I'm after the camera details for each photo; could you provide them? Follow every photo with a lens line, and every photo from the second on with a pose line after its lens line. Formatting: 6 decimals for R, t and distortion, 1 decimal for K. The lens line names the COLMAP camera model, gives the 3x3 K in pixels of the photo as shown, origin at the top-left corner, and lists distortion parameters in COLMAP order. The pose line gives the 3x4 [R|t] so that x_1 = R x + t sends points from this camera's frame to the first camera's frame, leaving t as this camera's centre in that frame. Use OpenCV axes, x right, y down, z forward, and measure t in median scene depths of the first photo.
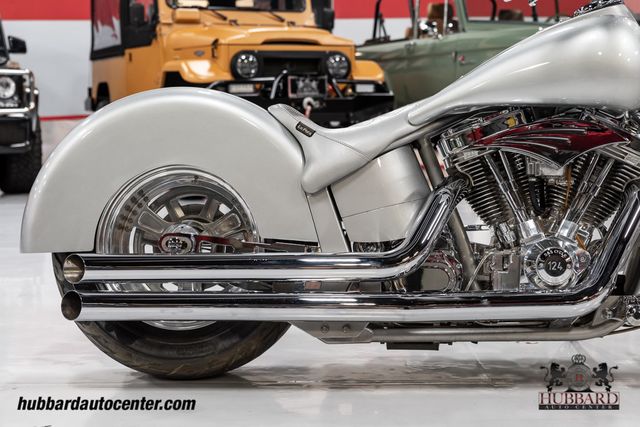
lens RADIAL K [[1103.3, 0, 313.4], [0, 1103.3, 232.5], [0, 0, 1]] dist [0.012242, 0.000000]
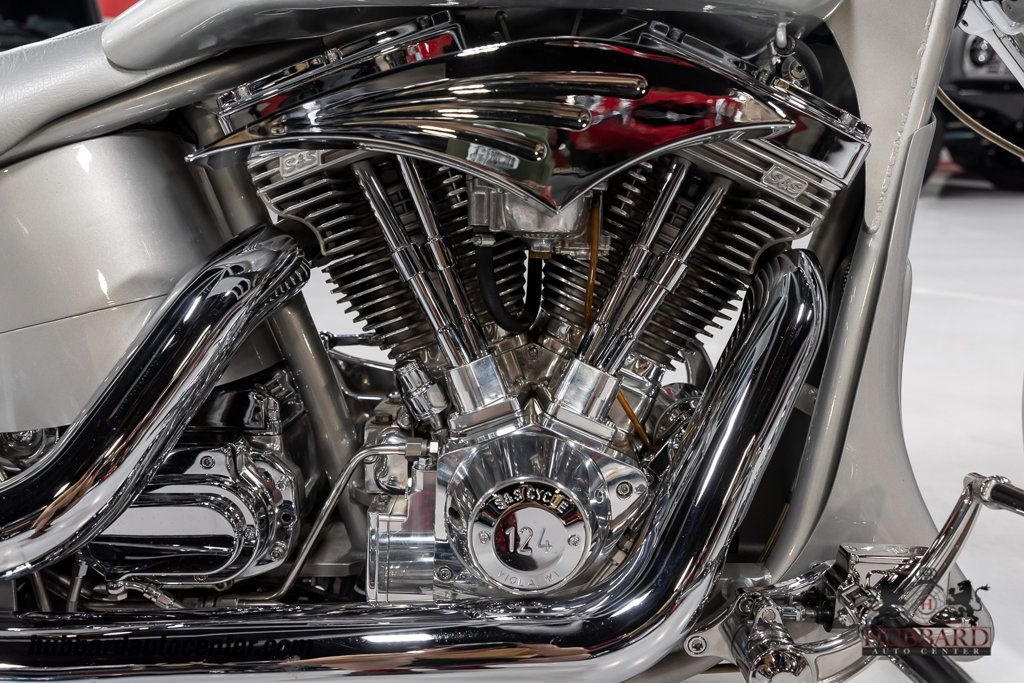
lens RADIAL K [[847.4, 0, 516.4], [0, 847.4, 339.6], [0, 0, 1]] dist [-0.001384, 0.003596]
pose [[0.999592, 0.002344, 0.028471, 0.197135], [-0.006872, 0.987091, 0.160011, -0.058507], [-0.027728, -0.160141, 0.986705, 0.729144]]
